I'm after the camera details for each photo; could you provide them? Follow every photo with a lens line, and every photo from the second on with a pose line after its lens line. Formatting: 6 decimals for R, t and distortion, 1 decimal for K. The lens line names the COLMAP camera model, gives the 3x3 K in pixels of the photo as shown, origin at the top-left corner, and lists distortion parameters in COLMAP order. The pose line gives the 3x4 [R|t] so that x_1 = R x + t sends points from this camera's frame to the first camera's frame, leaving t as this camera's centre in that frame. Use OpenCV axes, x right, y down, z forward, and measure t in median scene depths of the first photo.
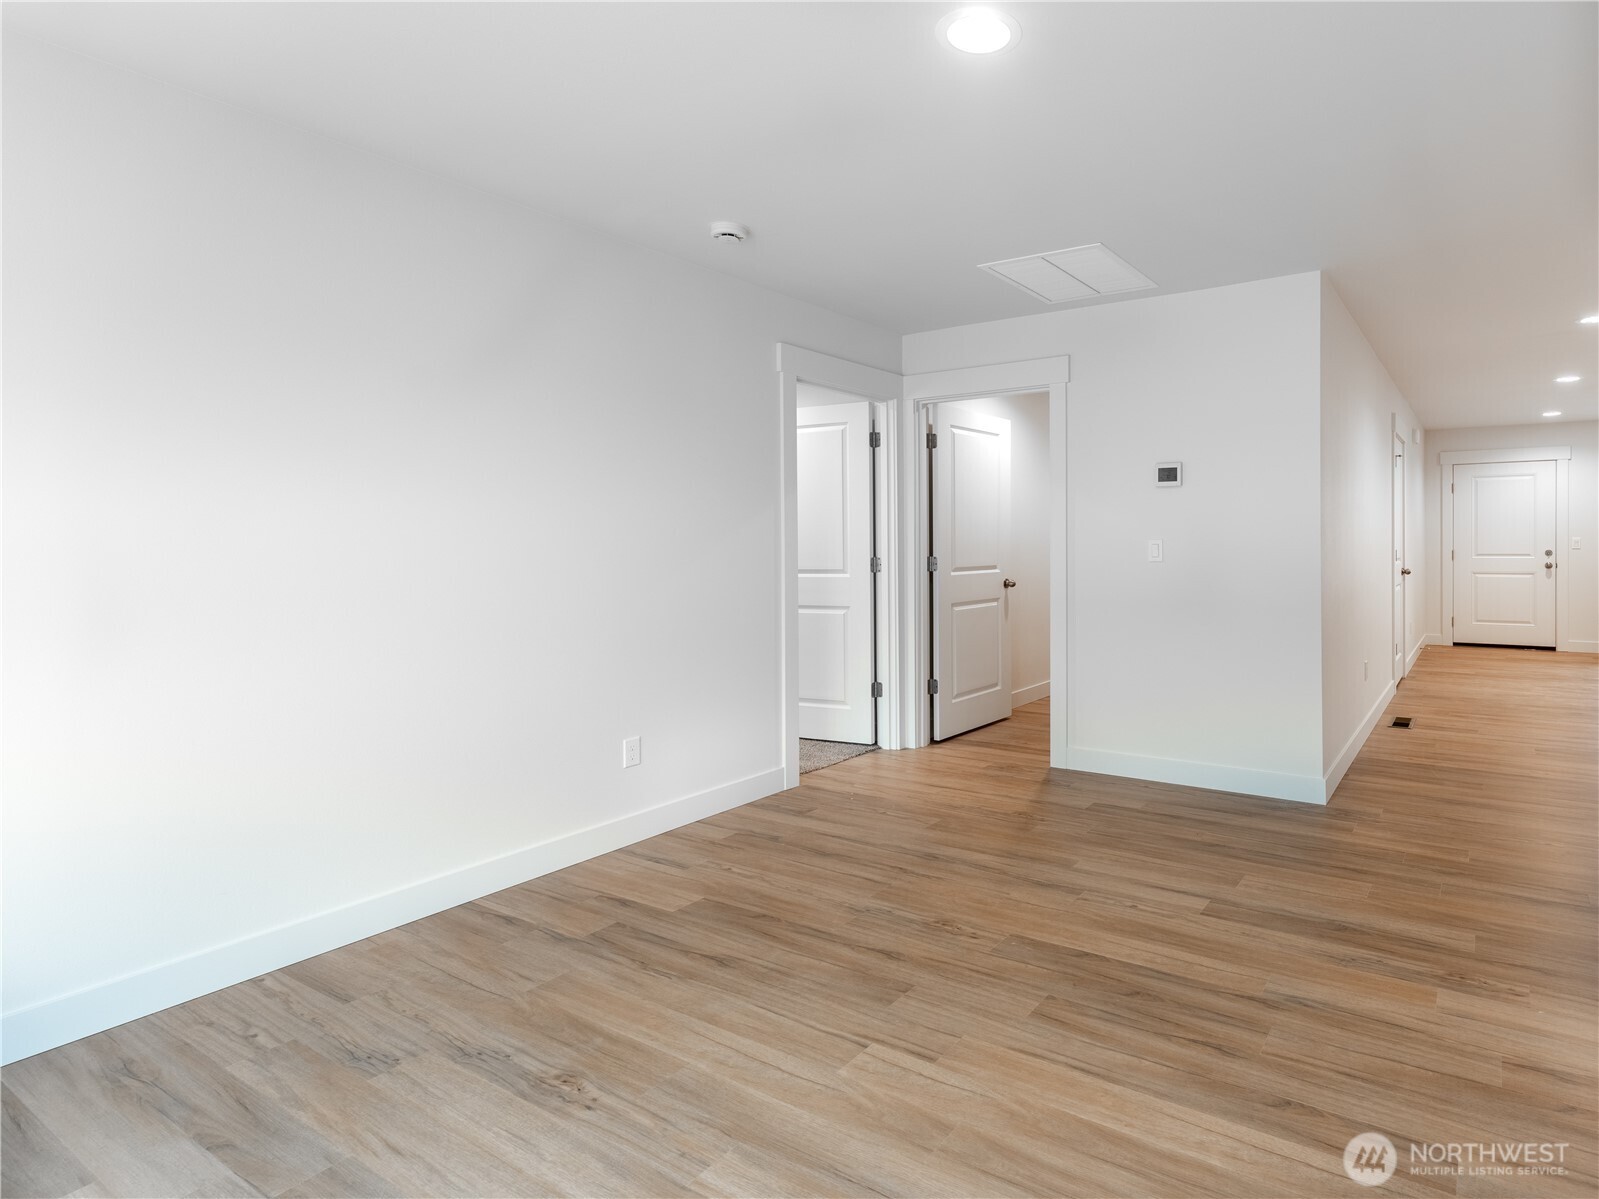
lens RADIAL K [[796.9, 0, 998.9], [0, 796.9, 516.7], [0, 0, 1]] dist [-0.002562, -0.000413]
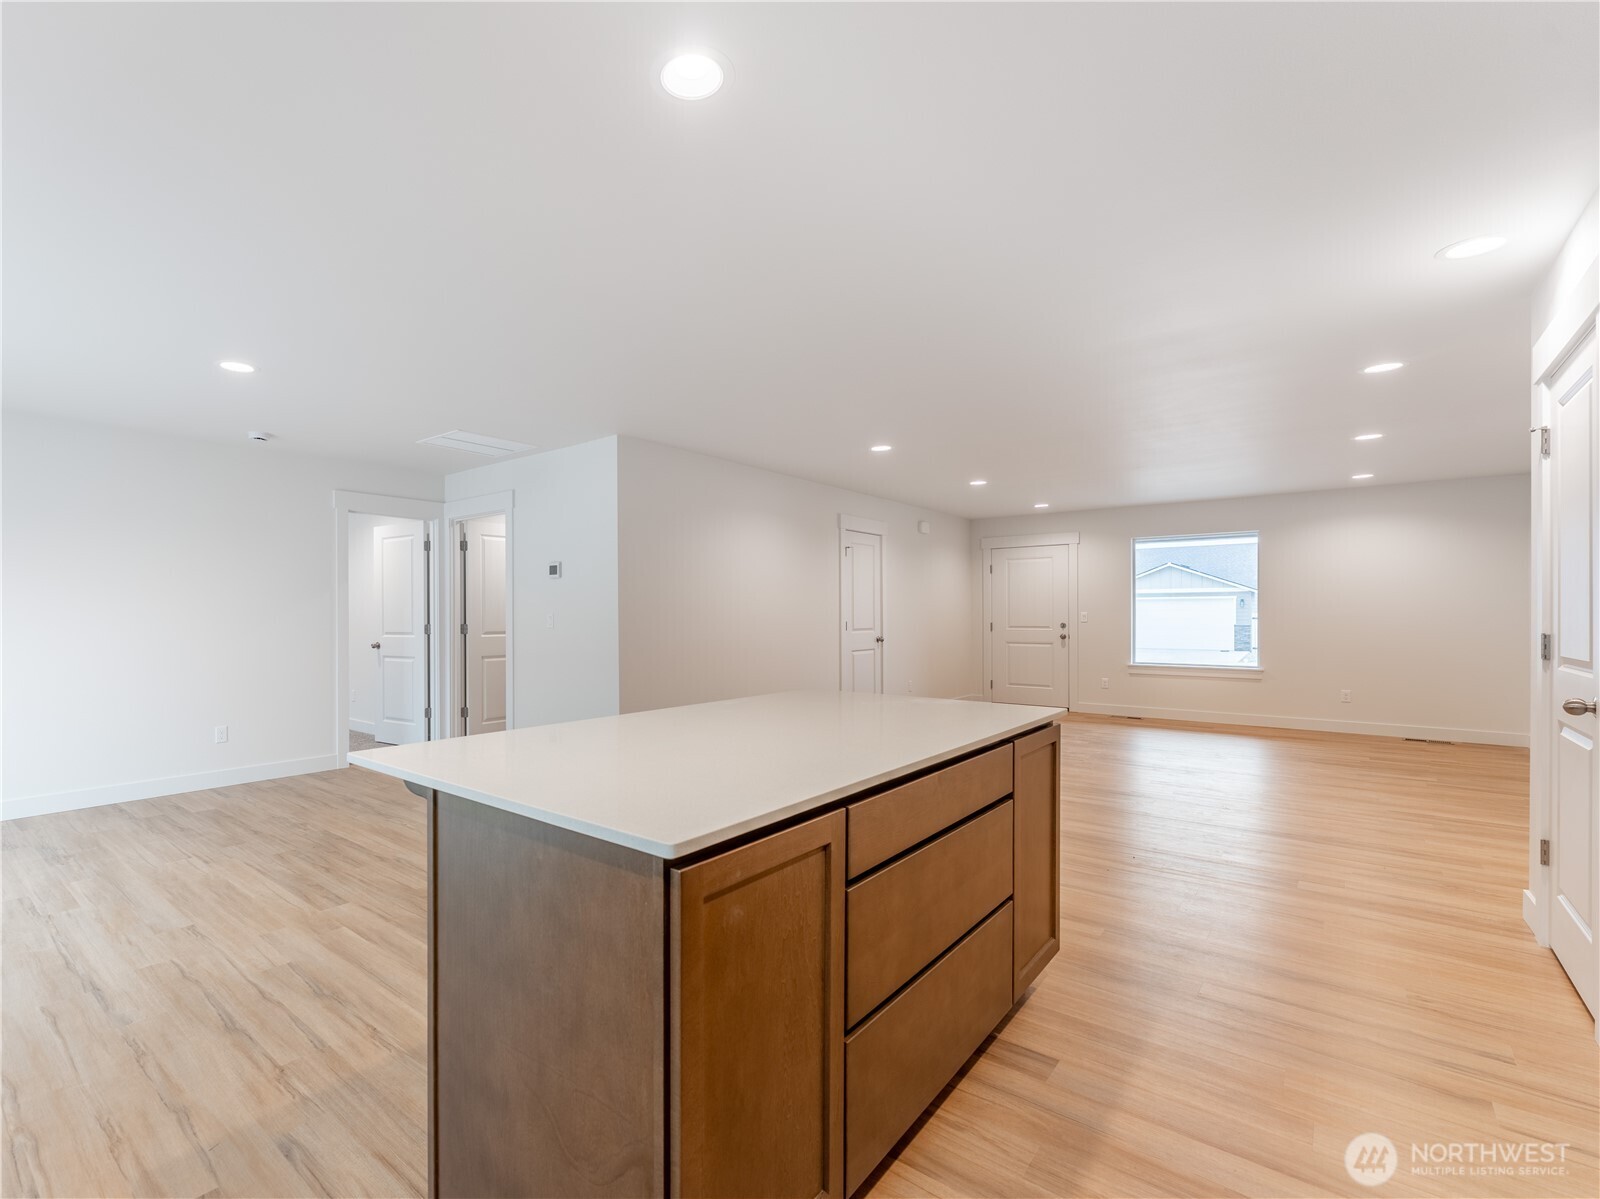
lens RADIAL K [[732.0, 0, 676.7], [0, 732.0, 588.1], [0, 0, 1]] dist [-0.000716, 0.000324]
pose [[0.973624, -0.004277, -0.228119, 0.753075], [0.003827, 0.999990, -0.002413, -0.014805], [0.228127, 0.001476, 0.973630, -0.286038]]
